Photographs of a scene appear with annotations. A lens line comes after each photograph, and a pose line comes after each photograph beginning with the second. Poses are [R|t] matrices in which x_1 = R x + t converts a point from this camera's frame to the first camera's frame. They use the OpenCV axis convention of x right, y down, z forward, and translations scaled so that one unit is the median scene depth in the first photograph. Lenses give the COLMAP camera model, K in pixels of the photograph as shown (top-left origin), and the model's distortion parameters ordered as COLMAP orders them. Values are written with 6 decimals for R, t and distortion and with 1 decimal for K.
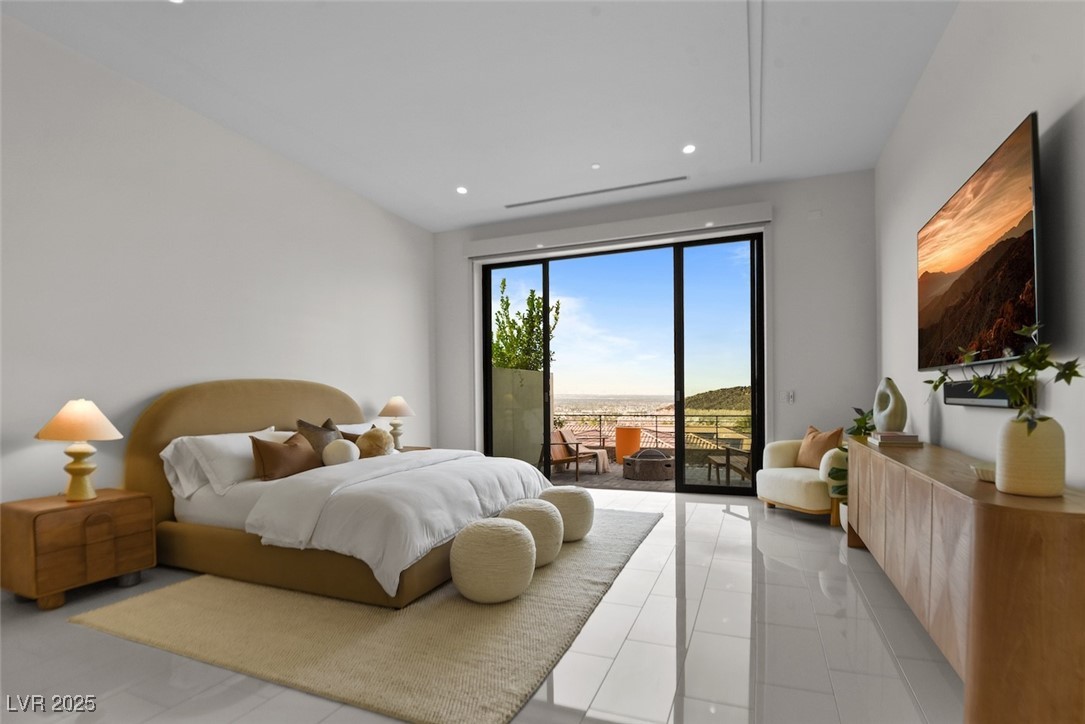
lens RADIAL K [[517.4, 0, 540.5], [0, 517.4, 390.1], [0, 0, 1]] dist [-0.014843, -0.002811]
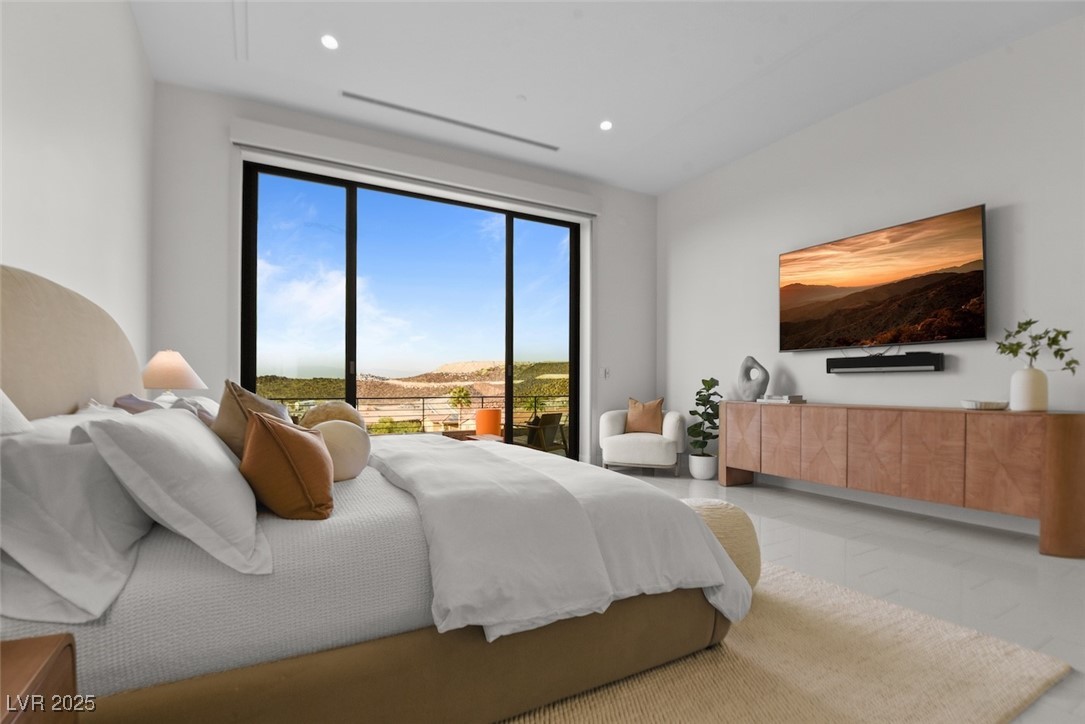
lens RADIAL K [[517.4, 0, 548.8], [0, 517.4, 386.9], [0, 0, 1]] dist [-0.014843, -0.002811]
pose [[0.612191, 0.008578, 0.790663, -0.797563], [-0.015939, 0.999872, 0.001494, 0.068648], [-0.790549, -0.013517, 0.612249, 0.628358]]
